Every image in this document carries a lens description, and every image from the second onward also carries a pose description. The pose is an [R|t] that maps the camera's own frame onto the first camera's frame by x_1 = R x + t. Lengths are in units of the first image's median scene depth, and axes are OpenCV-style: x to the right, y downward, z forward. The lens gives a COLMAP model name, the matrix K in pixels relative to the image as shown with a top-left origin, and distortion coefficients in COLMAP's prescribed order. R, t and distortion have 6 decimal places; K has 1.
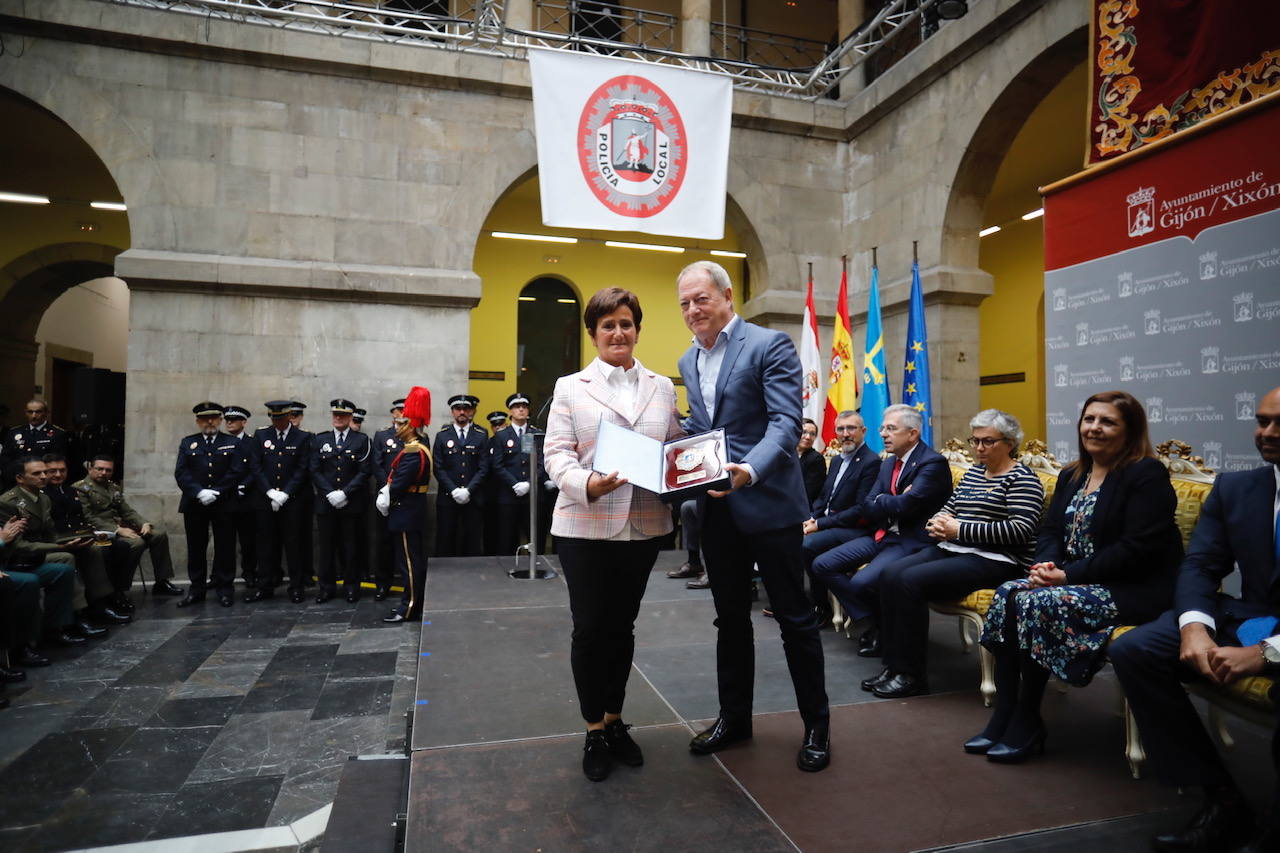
lens RADIAL K [[732.5, 0, 632.7], [0, 732.5, 413.8], [0, 0, 1]] dist [-0.069478, 0.047146]
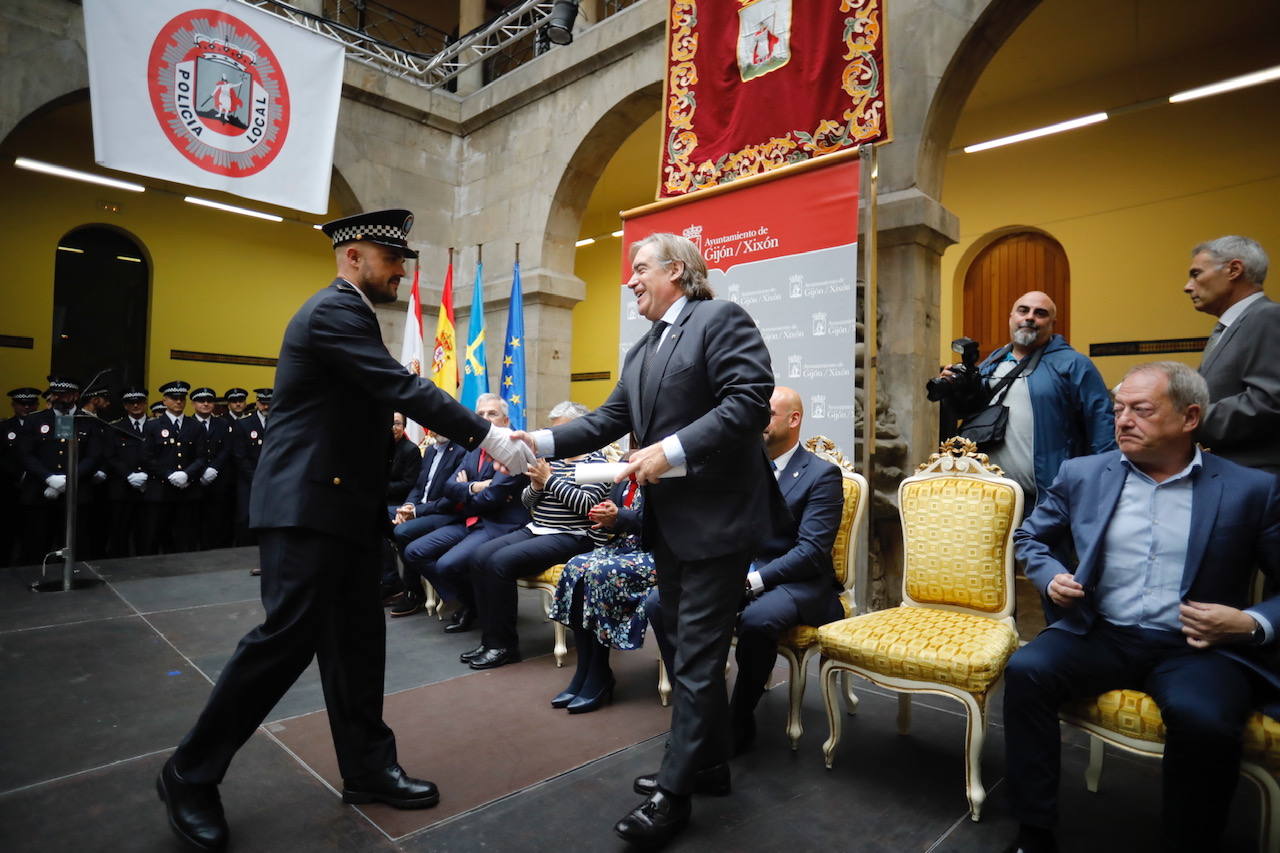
lens RADIAL K [[734.0, 0, 633.6], [0, 734.0, 413.4], [0, 0, 1]] dist [-0.069548, 0.048988]
pose [[0.864906, 0.024505, 0.501335, 0.004752], [-0.031676, 0.999481, 0.005793, -0.000198], [-0.500933, -0.020891, 0.865234, -0.015690]]
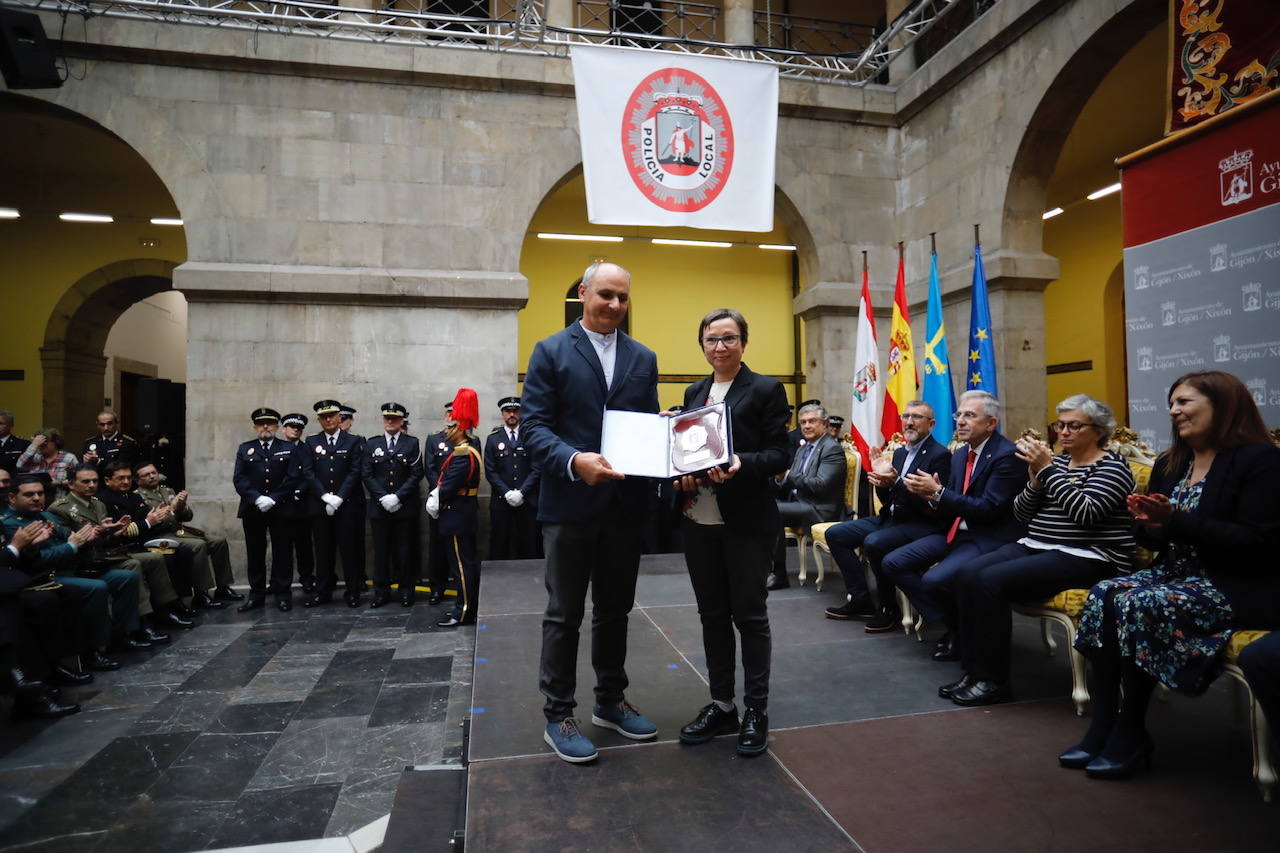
lens RADIAL K [[731.1, 0, 634.8], [0, 731.1, 415.5], [0, 0, 1]] dist [-0.069658, 0.046022]
pose [[0.997821, -0.021729, -0.062295, -0.005258], [0.021782, 0.999763, 0.000175, 0.003171], [0.062276, -0.001532, 0.998058, 0.018391]]
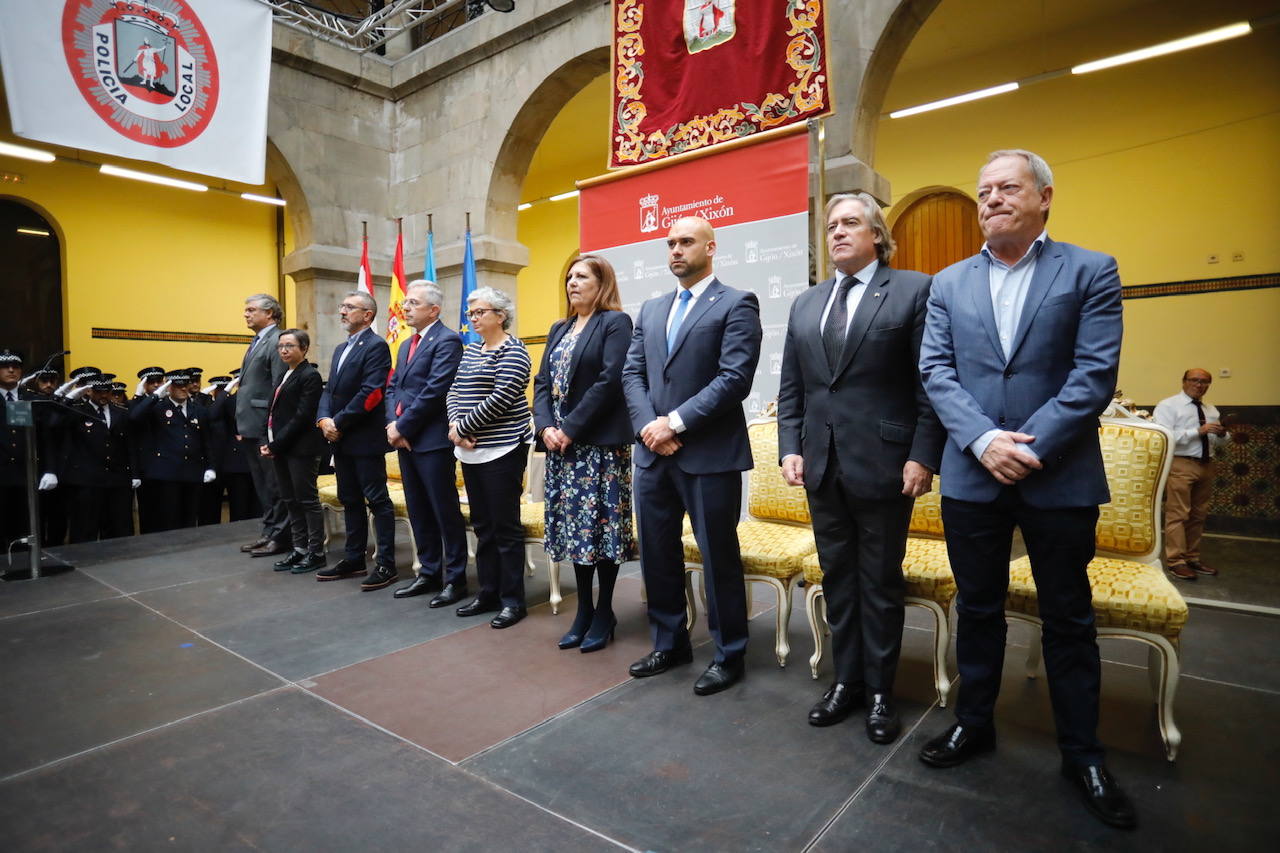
lens RADIAL K [[733.6, 0, 632.8], [0, 733.6, 407.8], [0, 0, 1]] dist [-0.068109, 0.048297]
pose [[0.810153, -0.034260, 0.585216, -0.043488], [0.005501, 0.998691, 0.050850, -0.001284], [-0.586192, -0.037977, 0.809282, -0.025325]]
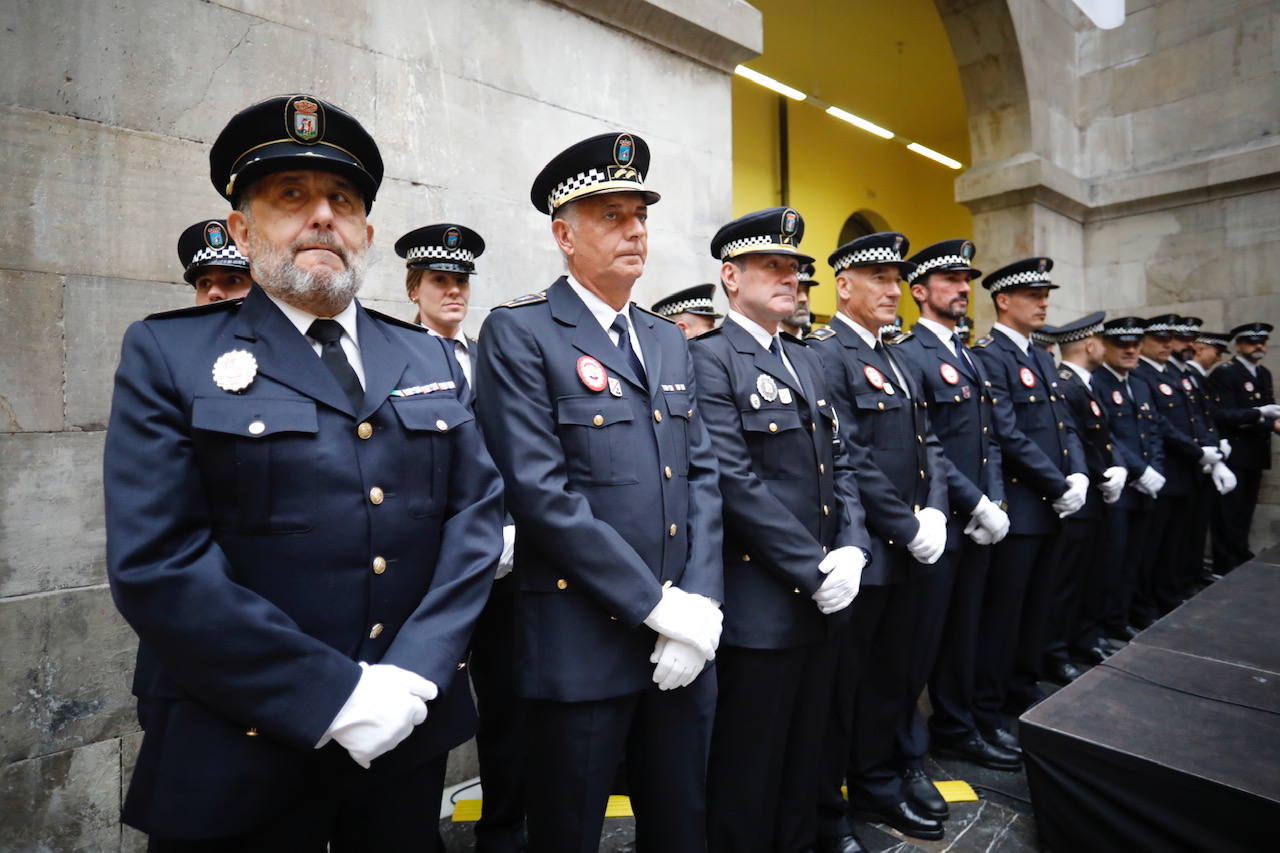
lens RADIAL K [[733.6, 0, 632.8], [0, 733.6, 407.8], [0, 0, 1]] dist [-0.068109, 0.048297]
pose [[0.905428, -0.026751, 0.423657, -0.493495], [0.013150, 0.999301, 0.034994, 0.038788], [-0.424297, -0.026114, 0.905146, 0.668753]]
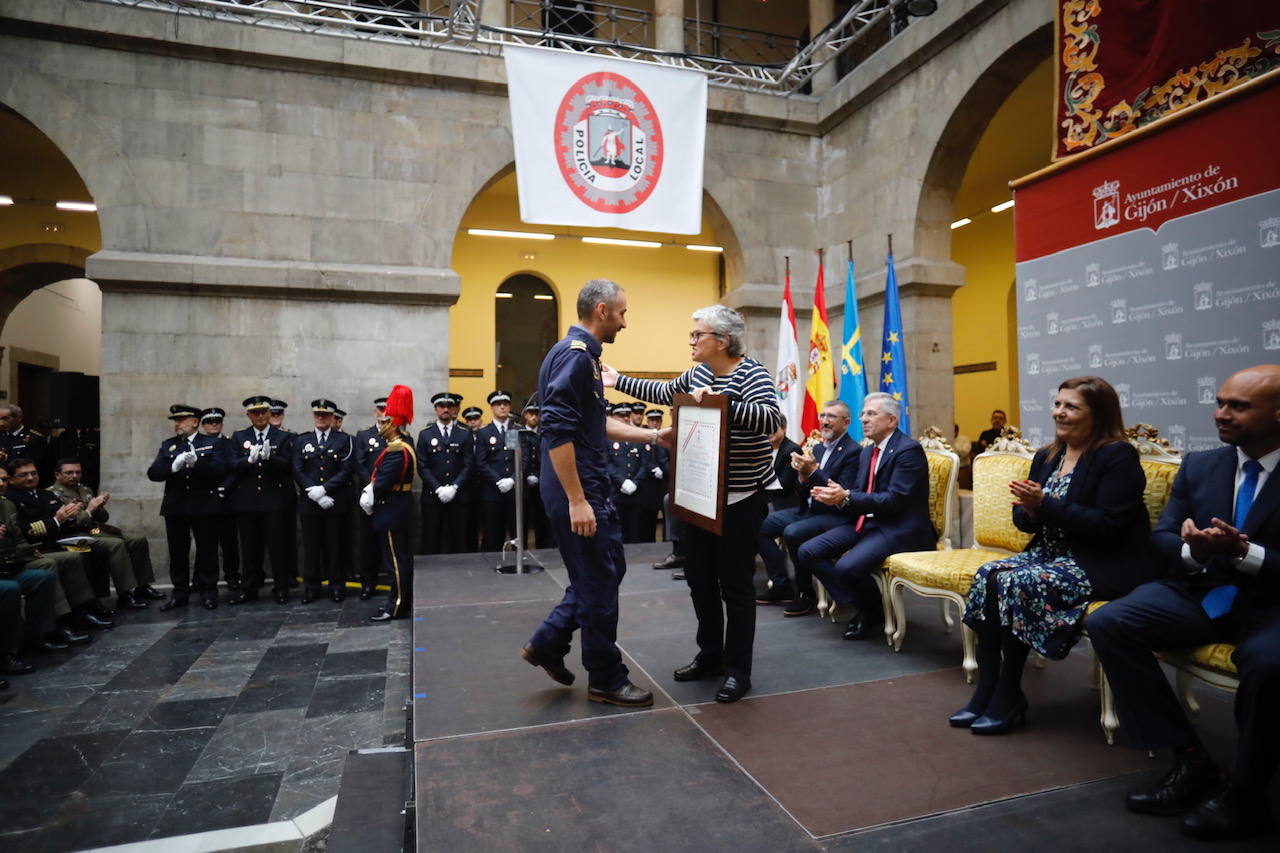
lens RADIAL K [[733.6, 0, 631.8], [0, 733.6, 413.4], [0, 0, 1]] dist [-0.070881, 0.048254]
pose [[0.999313, -0.017734, 0.032549, -0.008347], [0.017542, 0.999827, 0.006163, 0.000931], [-0.032652, -0.005587, 0.999451, -0.009048]]
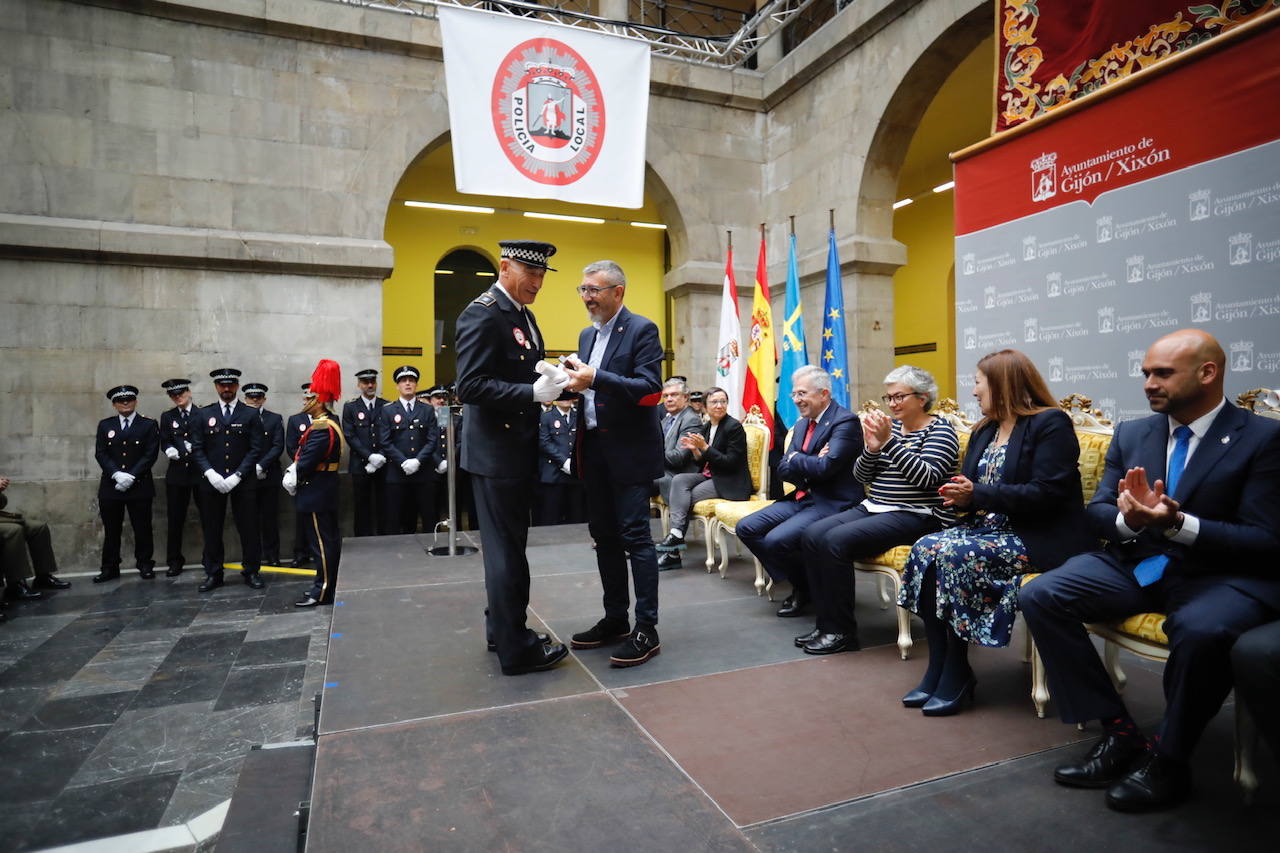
lens RADIAL K [[732.5, 0, 632.7], [0, 732.5, 413.8], [0, 0, 1]] dist [-0.069478, 0.047146]
pose [[0.994631, -0.019101, 0.101712, 0.005092], [0.015985, 0.999380, 0.031361, 0.008125], [-0.102248, -0.029567, 0.994319, 0.011636]]
